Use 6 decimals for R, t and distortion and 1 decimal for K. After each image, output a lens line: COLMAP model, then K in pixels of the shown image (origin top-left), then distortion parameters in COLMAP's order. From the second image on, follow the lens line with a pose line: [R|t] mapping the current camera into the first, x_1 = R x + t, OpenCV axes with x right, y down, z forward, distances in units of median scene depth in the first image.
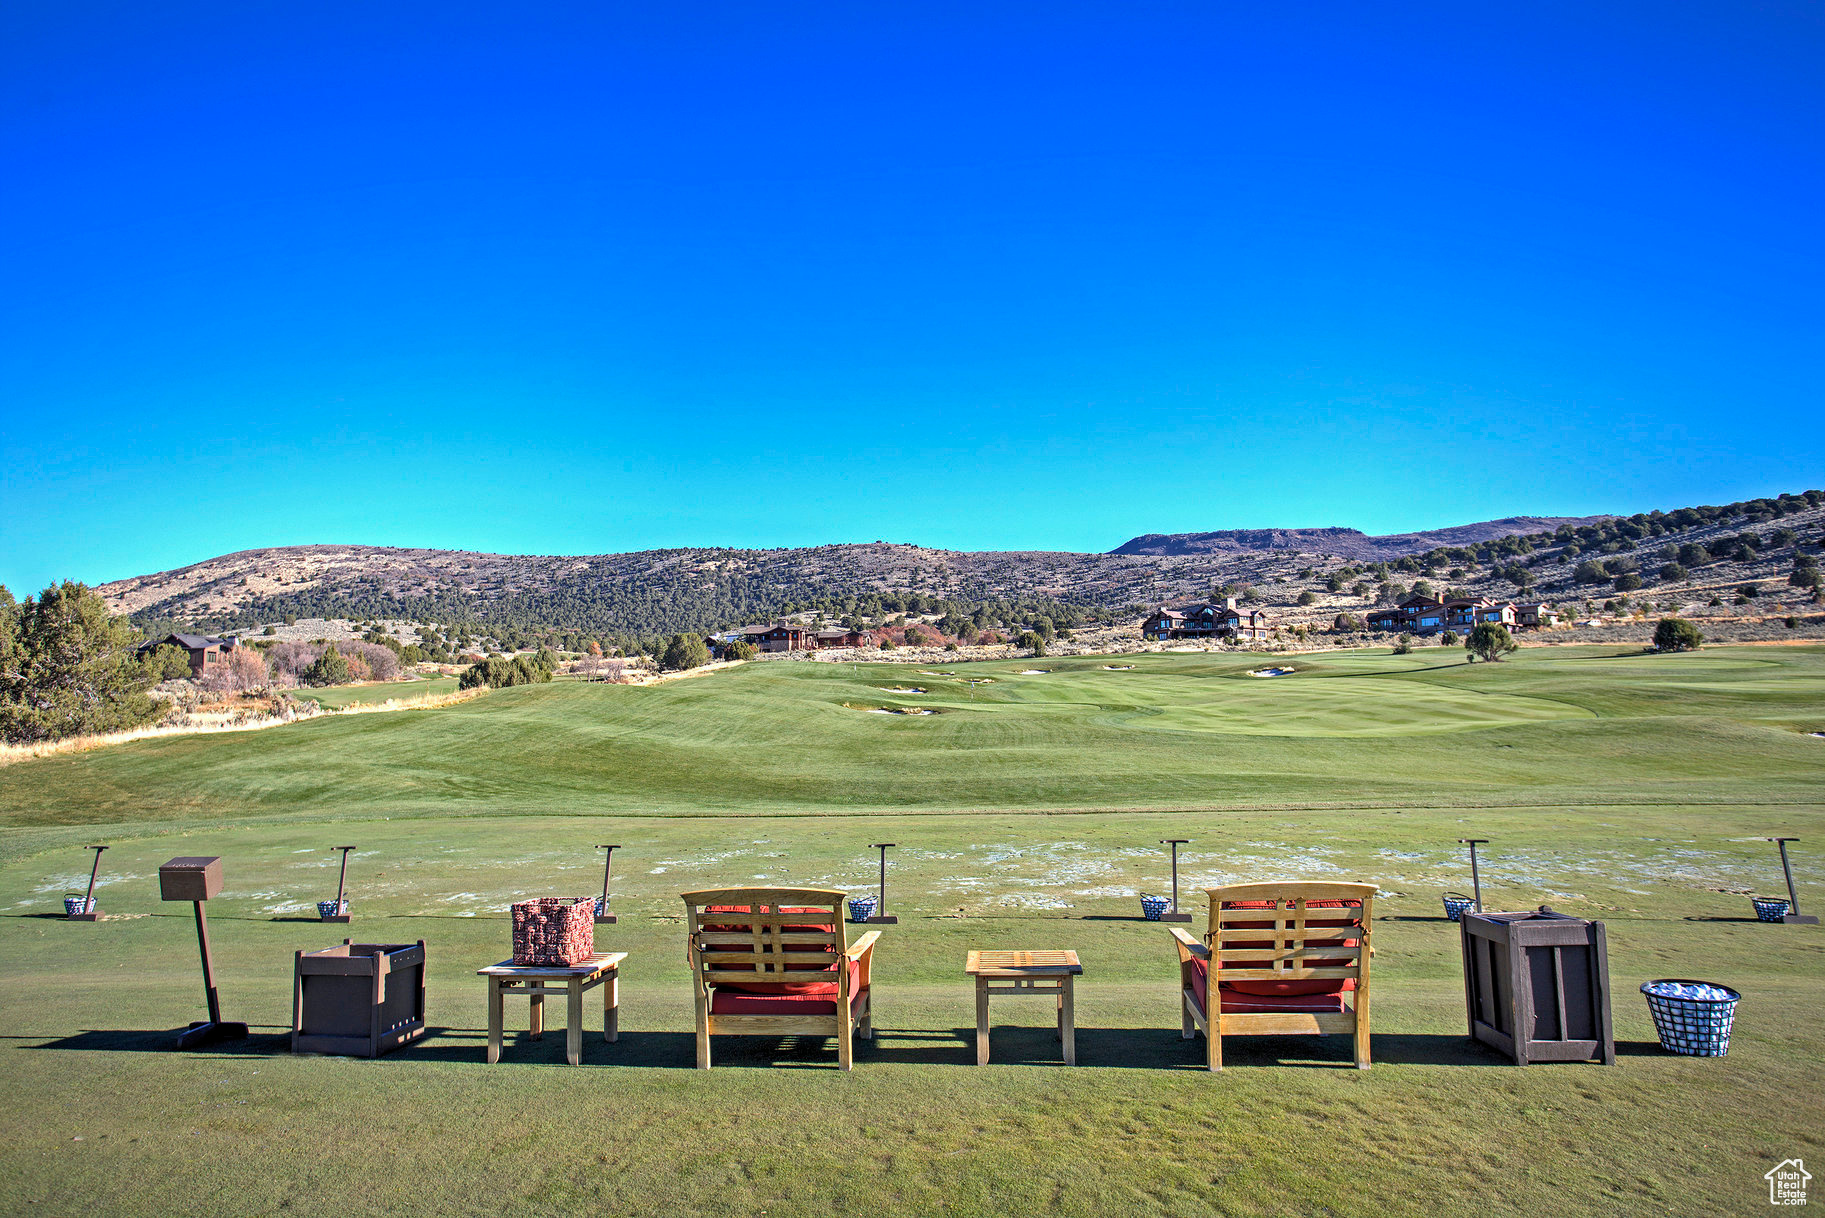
lens RADIAL K [[1297.1, 0, 907.3], [0, 1297.1, 603.0], [0, 0, 1]] dist [0.008178, 0.004982]
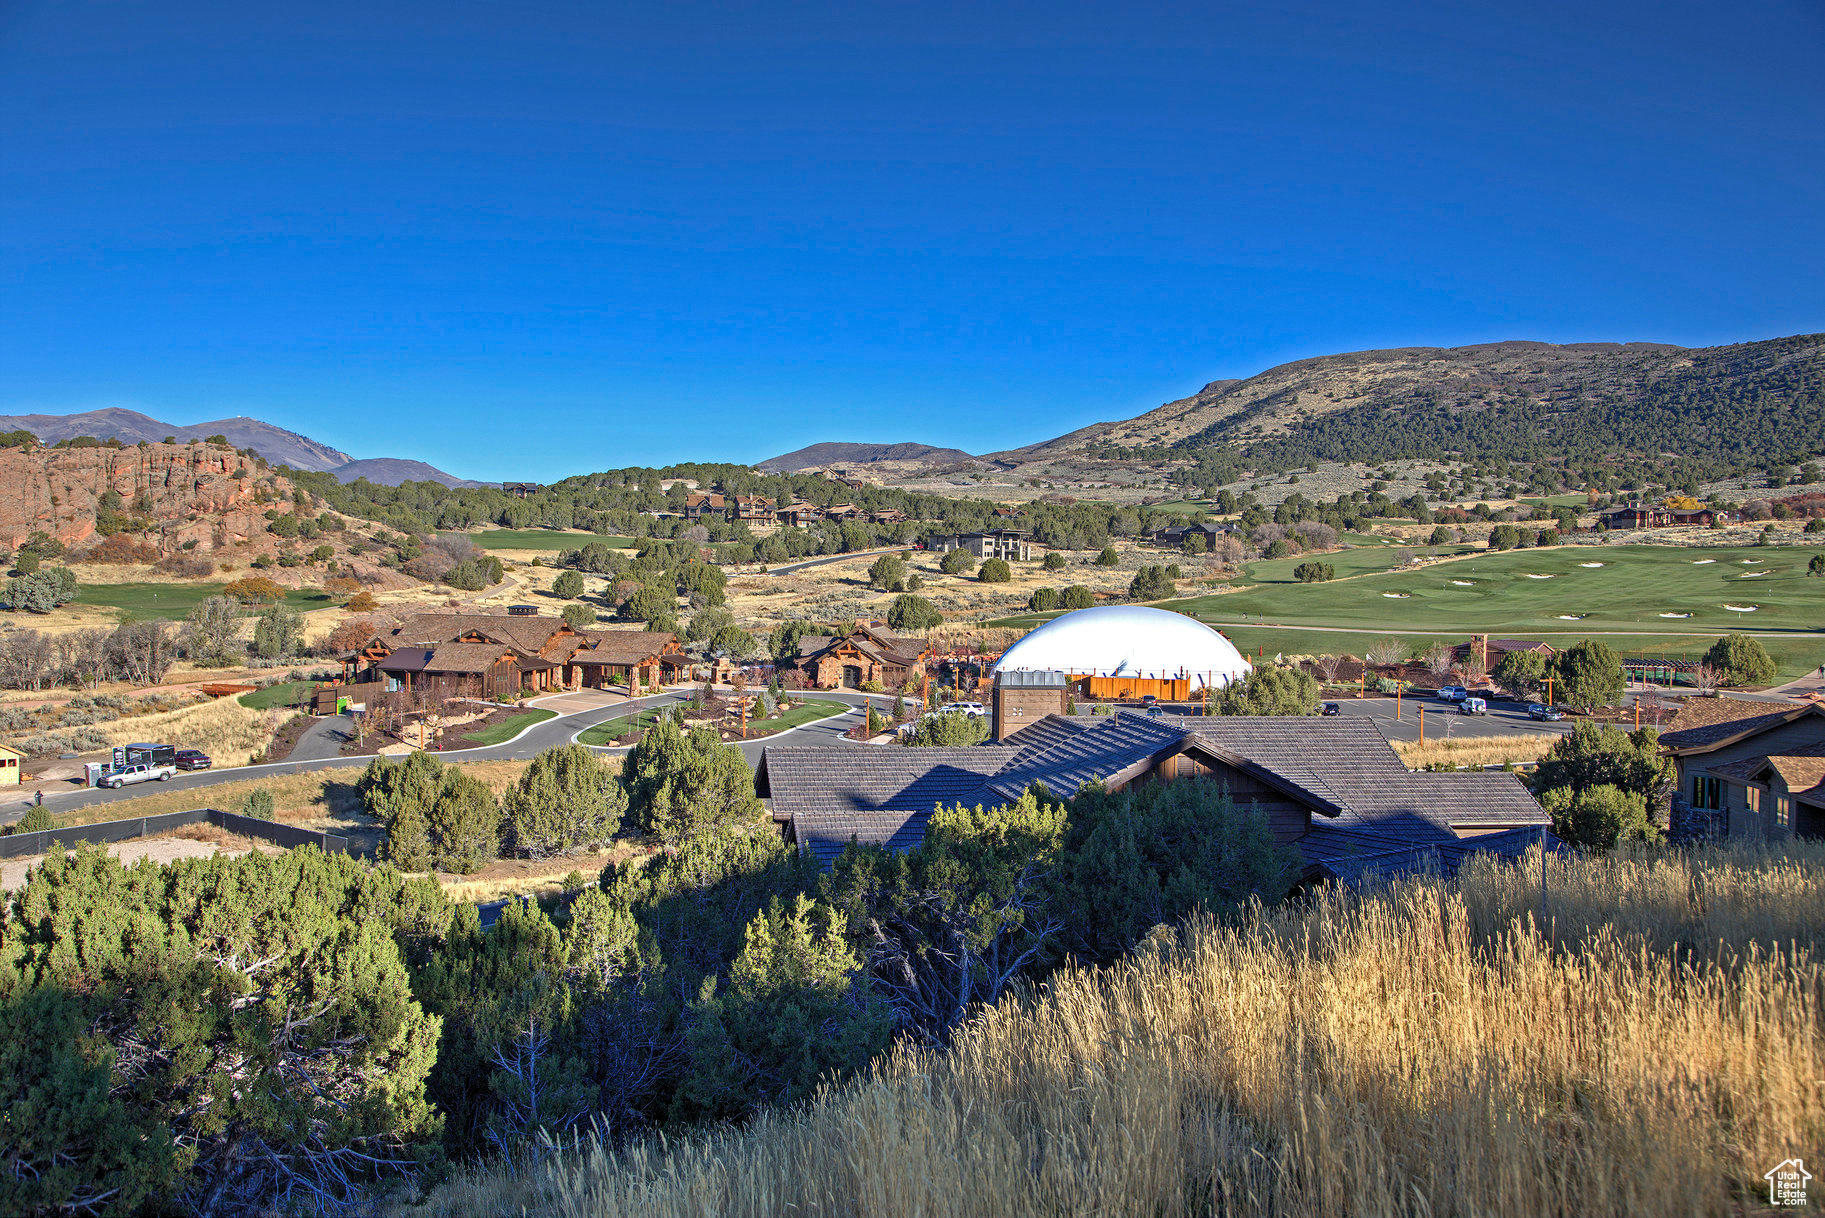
lens RADIAL K [[1778.4, 0, 908.9], [0, 1778.4, 604.1], [0, 0, 1]] dist [0.018390, 0.000000]
pose [[0.767115, 0.041757, -0.640149, 0.095036], [0.037251, 0.993296, 0.109433, -0.020911], [0.640427, -0.107794, 0.760417, -0.152663]]
